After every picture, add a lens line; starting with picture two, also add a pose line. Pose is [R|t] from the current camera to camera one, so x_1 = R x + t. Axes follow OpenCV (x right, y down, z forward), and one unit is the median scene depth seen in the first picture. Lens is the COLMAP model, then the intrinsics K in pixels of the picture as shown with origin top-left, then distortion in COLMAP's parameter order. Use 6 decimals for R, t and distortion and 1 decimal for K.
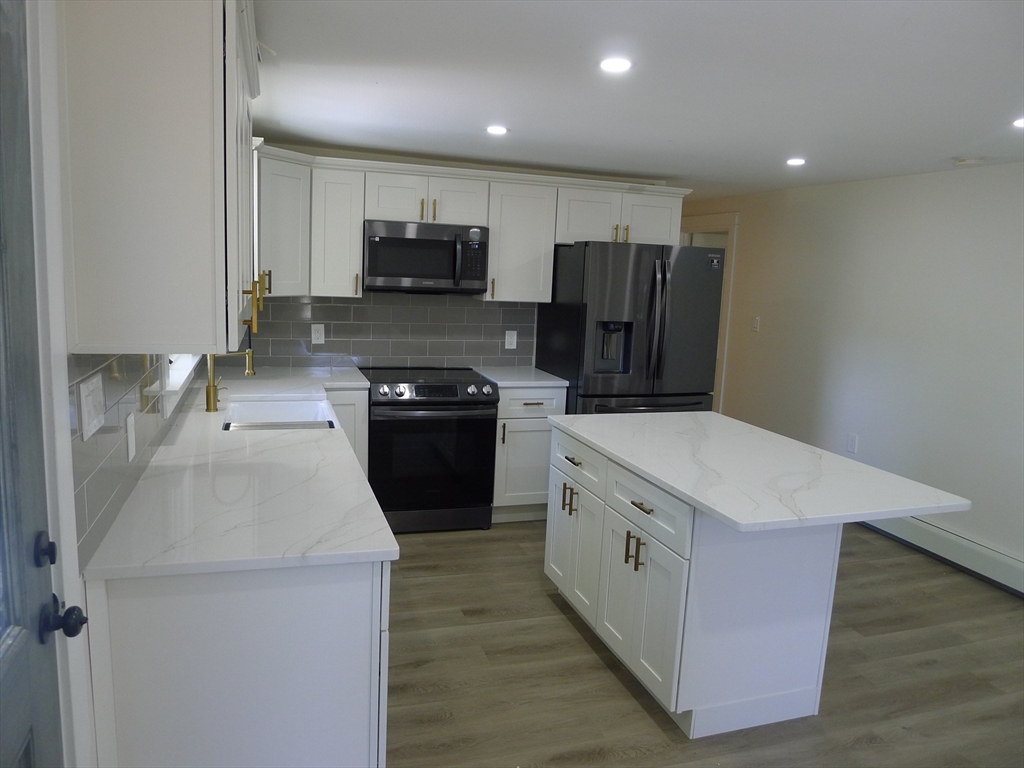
lens RADIAL K [[726.2, 0, 511.4], [0, 726.2, 379.7], [0, 0, 1]] dist [-0.056234, 0.011289]
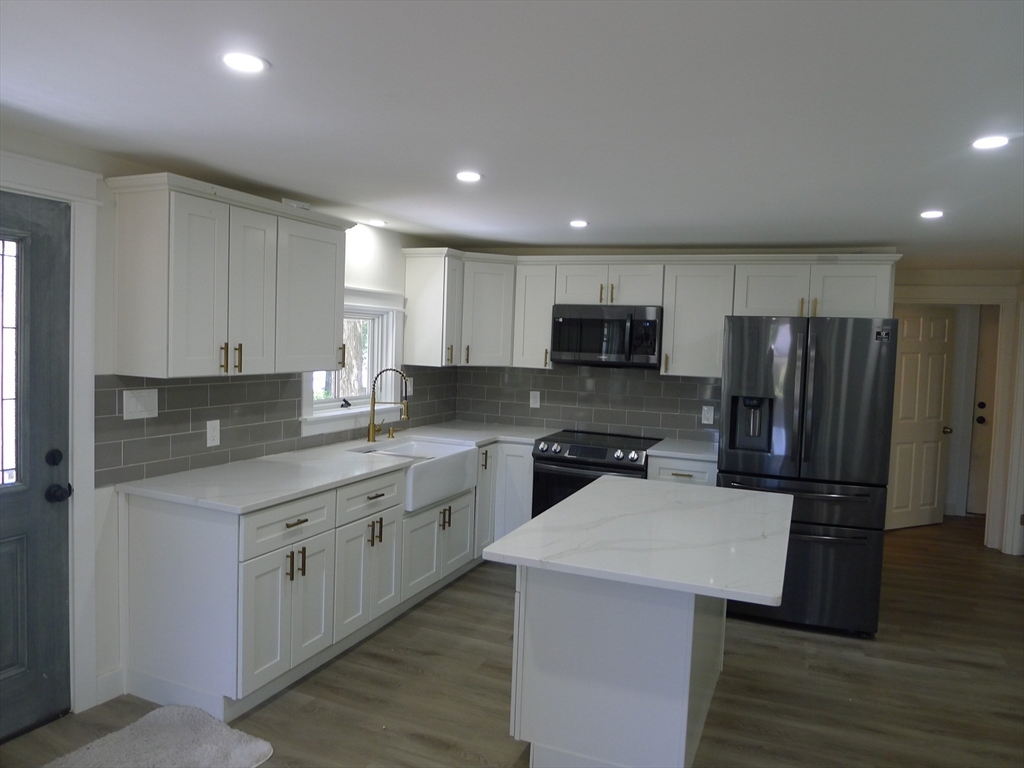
lens RADIAL K [[726.2, 0, 508.6], [0, 726.2, 384.0], [0, 0, 1]] dist [-0.056234, 0.011289]
pose [[0.756082, 0.026327, -0.653947, 0.504558], [-0.101296, 0.991858, -0.077185, 0.009464], [0.646590, 0.124601, 0.752592, 0.060325]]
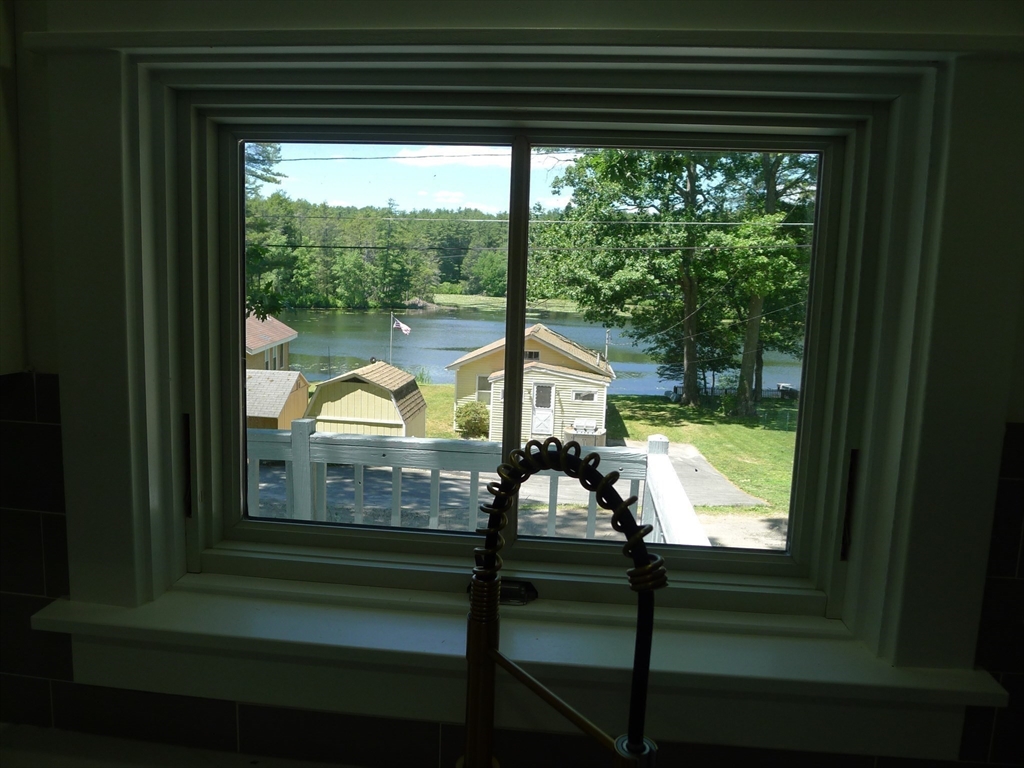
lens RADIAL K [[726.2, 0, 503.8], [0, 726.2, 380.1], [0, 0, 1]] dist [-0.056234, 0.011289]
pose [[-0.399053, 0.072767, -0.914036, -0.202126], [-0.183861, 0.970250, 0.157513, -0.110731], [0.898305, 0.230911, -0.373803, 0.791939]]
